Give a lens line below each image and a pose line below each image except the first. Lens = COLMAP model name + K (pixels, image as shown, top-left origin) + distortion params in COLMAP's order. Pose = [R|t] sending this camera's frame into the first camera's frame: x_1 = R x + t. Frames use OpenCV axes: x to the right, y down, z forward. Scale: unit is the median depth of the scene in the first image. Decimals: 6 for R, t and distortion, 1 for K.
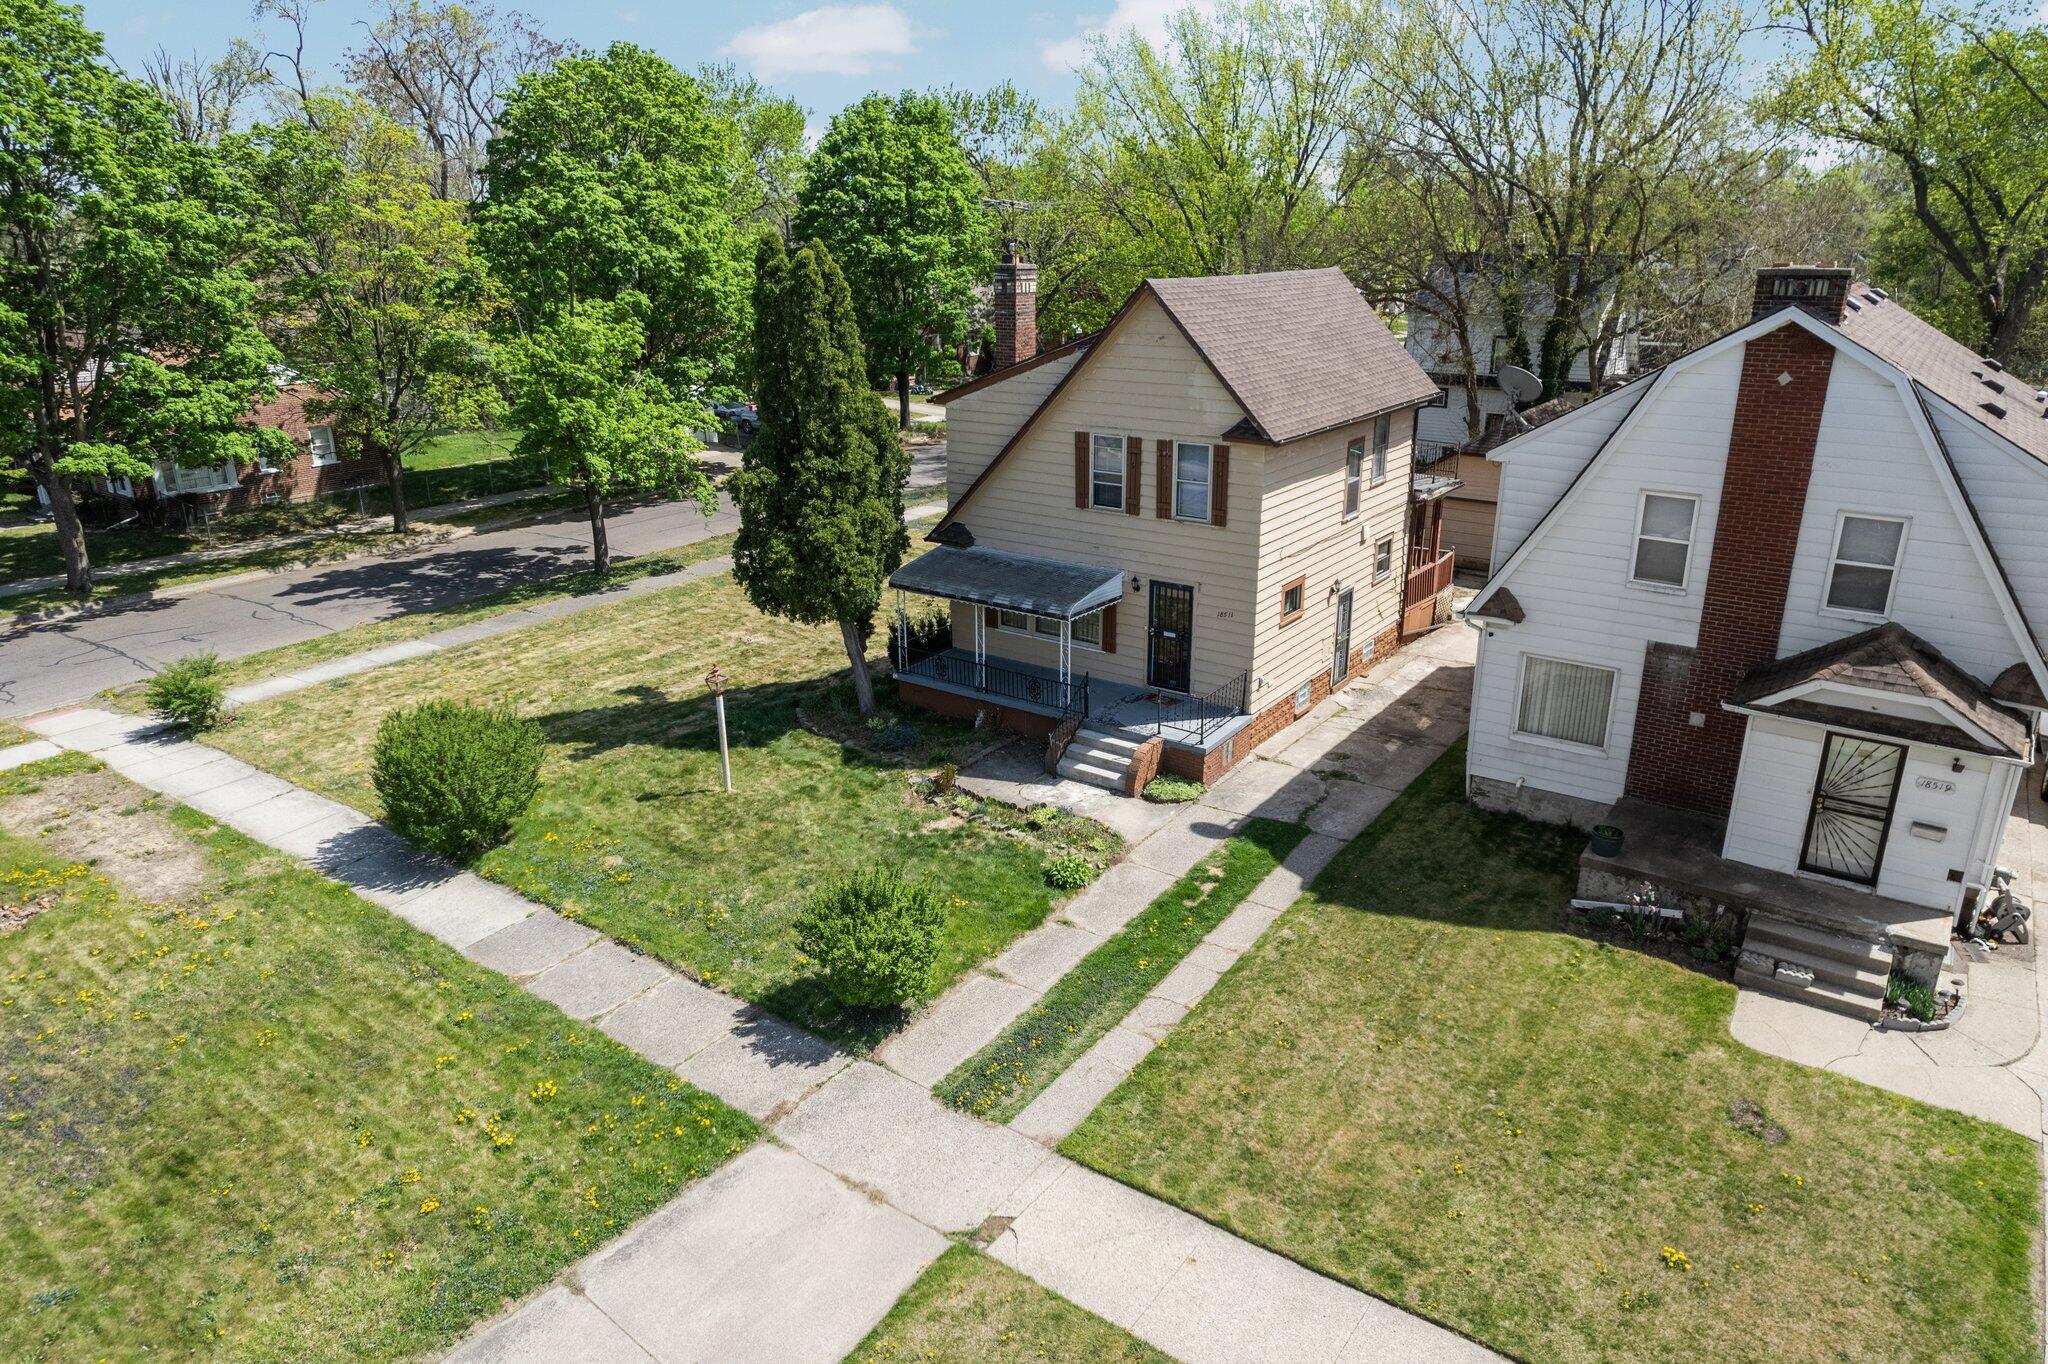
lens RADIAL K [[1315.9, 0, 1028.9], [0, 1315.9, 657.7], [0, 0, 1]] dist [-0.006790, -0.001119]
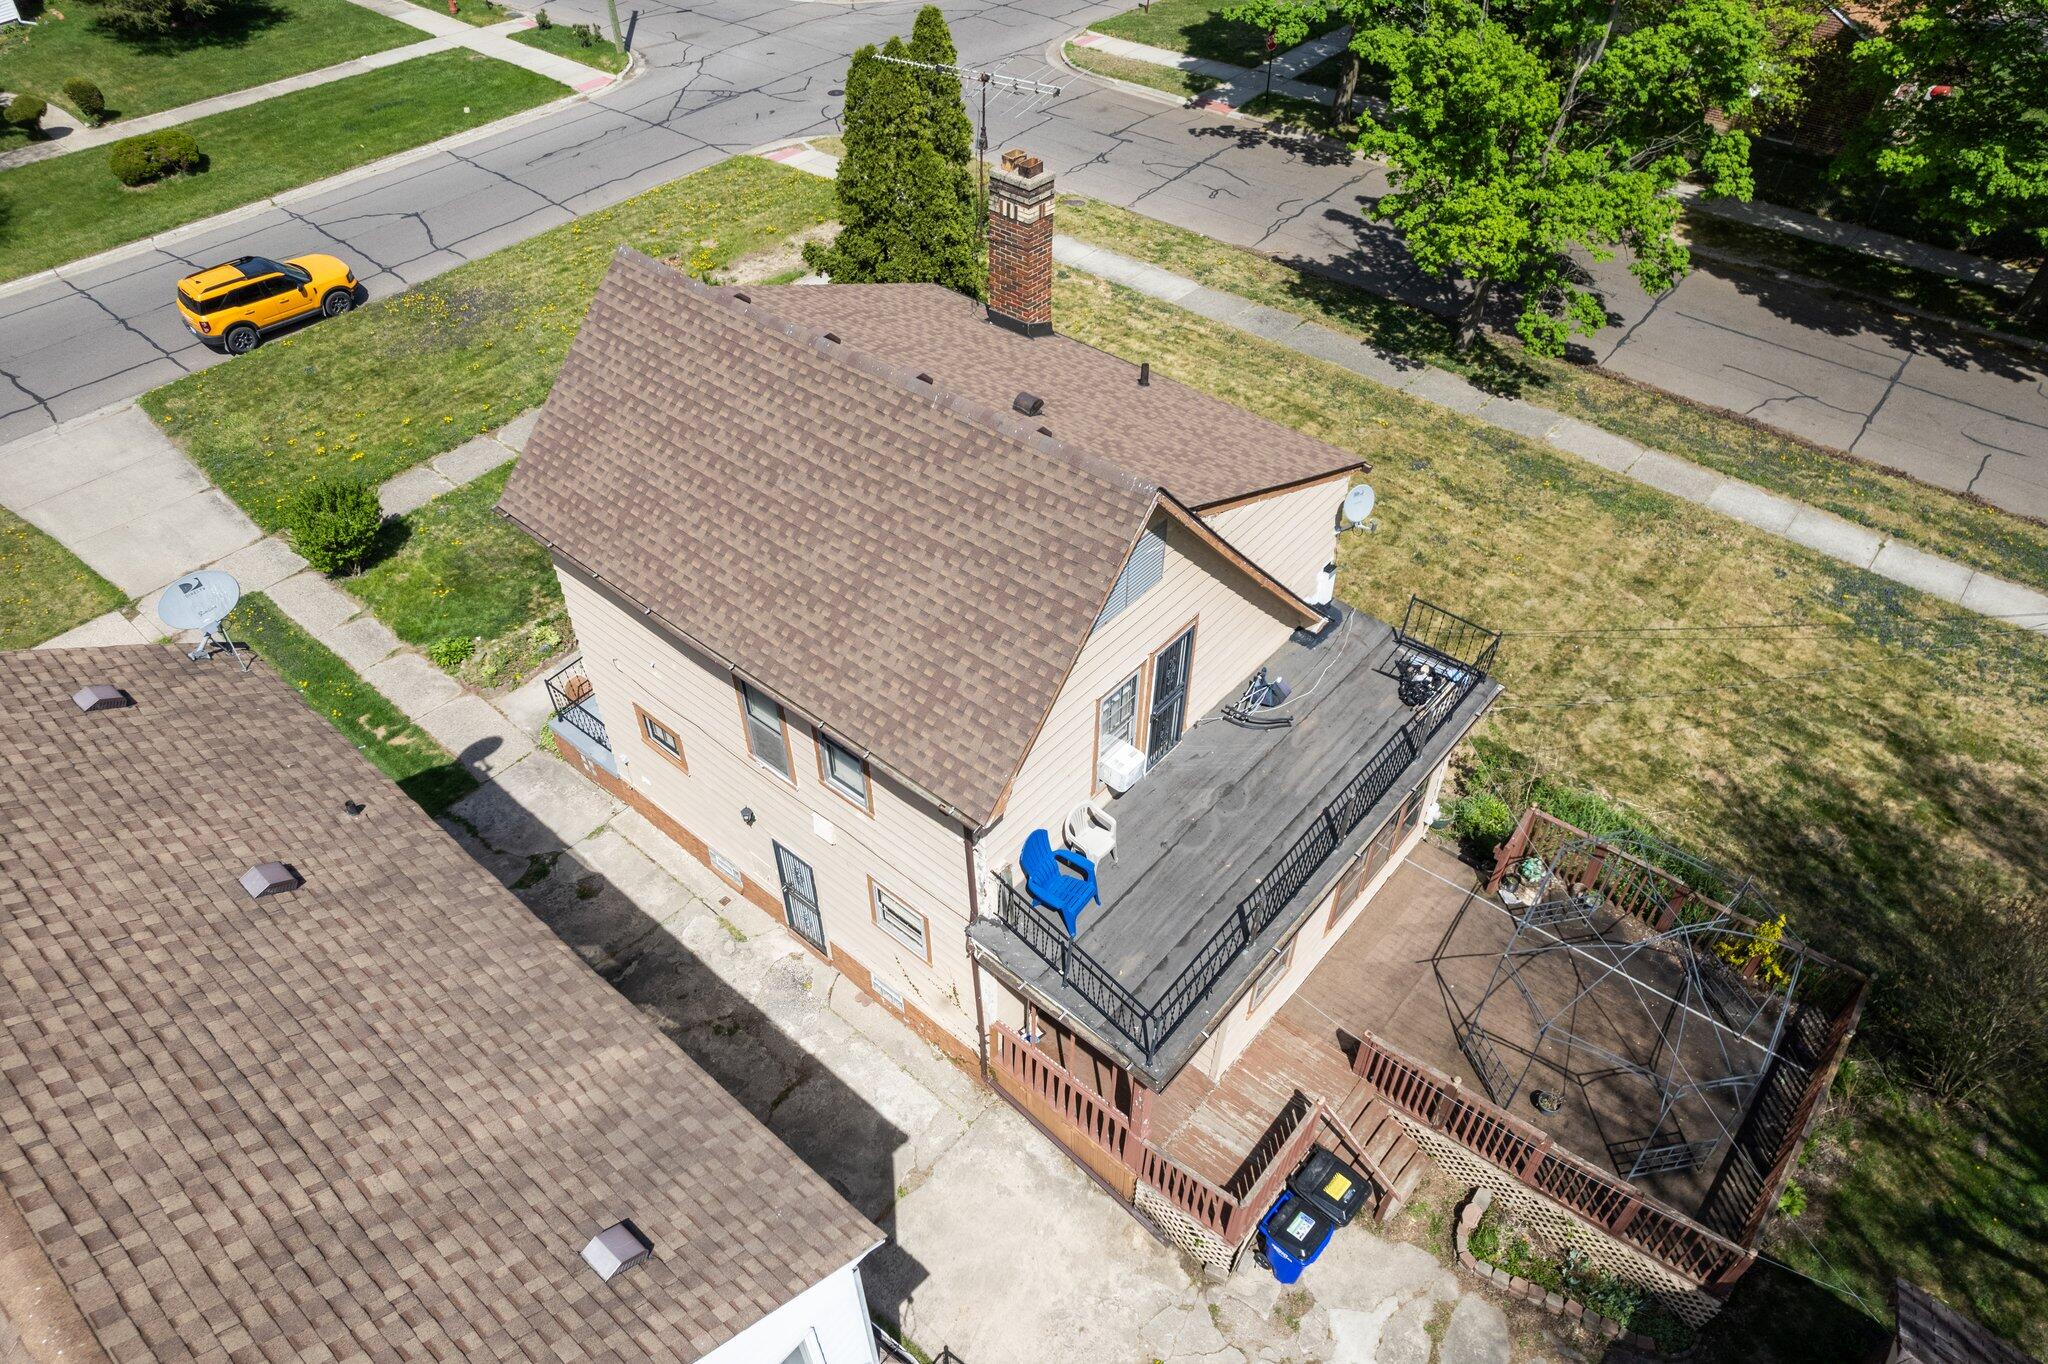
lens RADIAL K [[1315.9, 0, 1028.9], [0, 1315.9, 657.7], [0, 0, 1]] dist [-0.006790, -0.001119]
pose [[-0.080676, 0.677969, -0.730650, 0.736223], [-0.317206, 0.677464, 0.663643, -0.666818], [0.944919, 0.285307, 0.160400, 1.131357]]
